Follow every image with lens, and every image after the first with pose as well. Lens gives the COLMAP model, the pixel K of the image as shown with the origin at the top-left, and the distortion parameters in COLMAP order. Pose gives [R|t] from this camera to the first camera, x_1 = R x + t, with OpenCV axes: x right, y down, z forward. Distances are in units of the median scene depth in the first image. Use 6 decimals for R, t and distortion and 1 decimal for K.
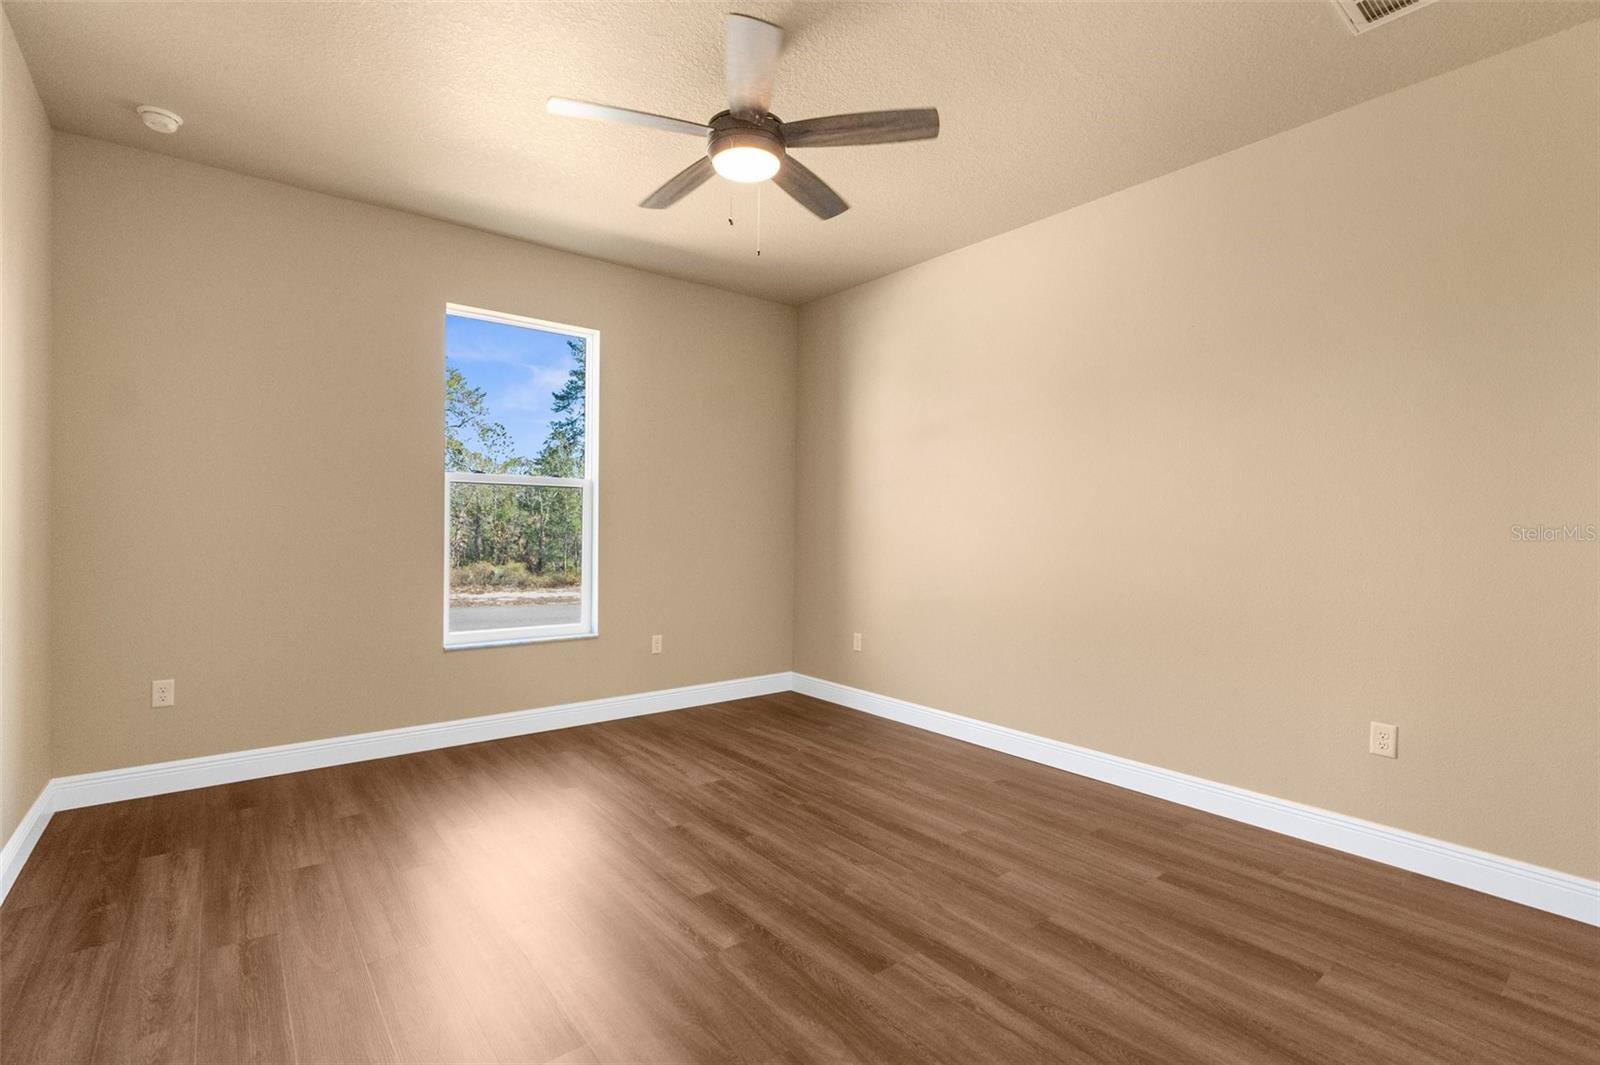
lens RADIAL K [[731.9, 0, 802.0], [0, 731.9, 535.8], [0, 0, 1]] dist [-0.020007, 0.011388]
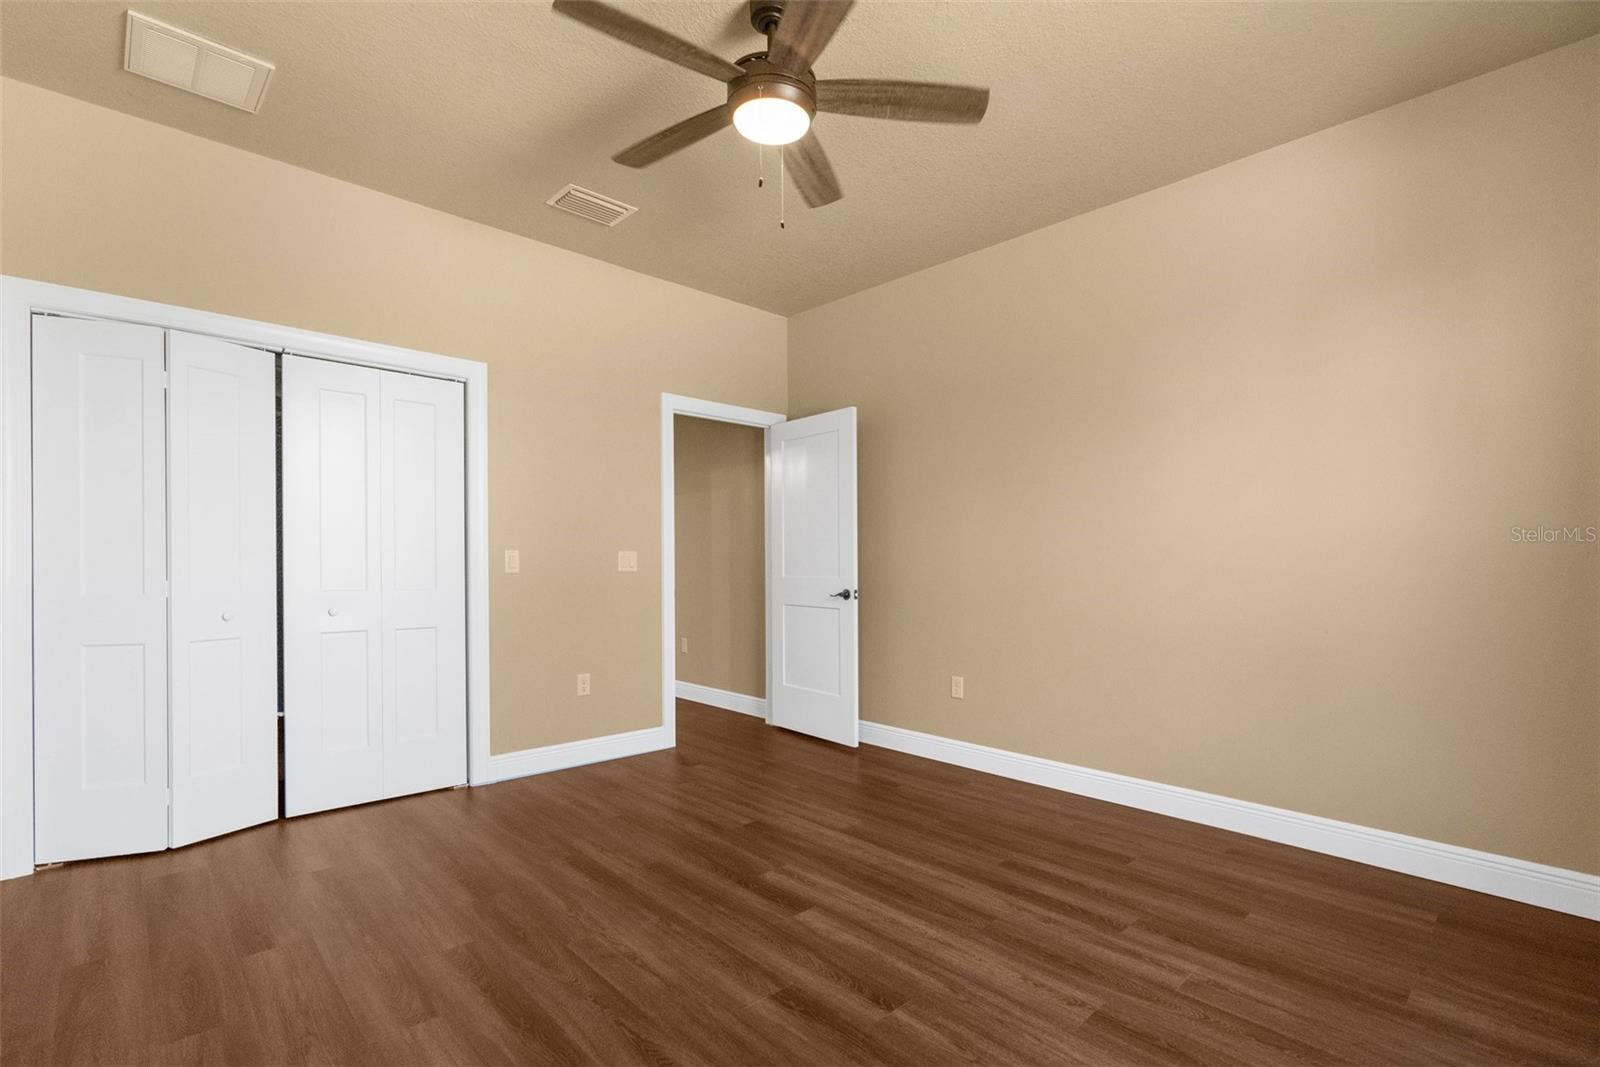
lens RADIAL K [[731.9, 0, 802.0], [0, 731.9, 536.8], [0, 0, 1]] dist [-0.020007, 0.011388]
pose [[-0.997271, -0.018346, -0.071519, -0.049947], [-0.017010, 0.999670, -0.019242, 0.006548], [0.071848, -0.017973, -0.997254, 1.961818]]
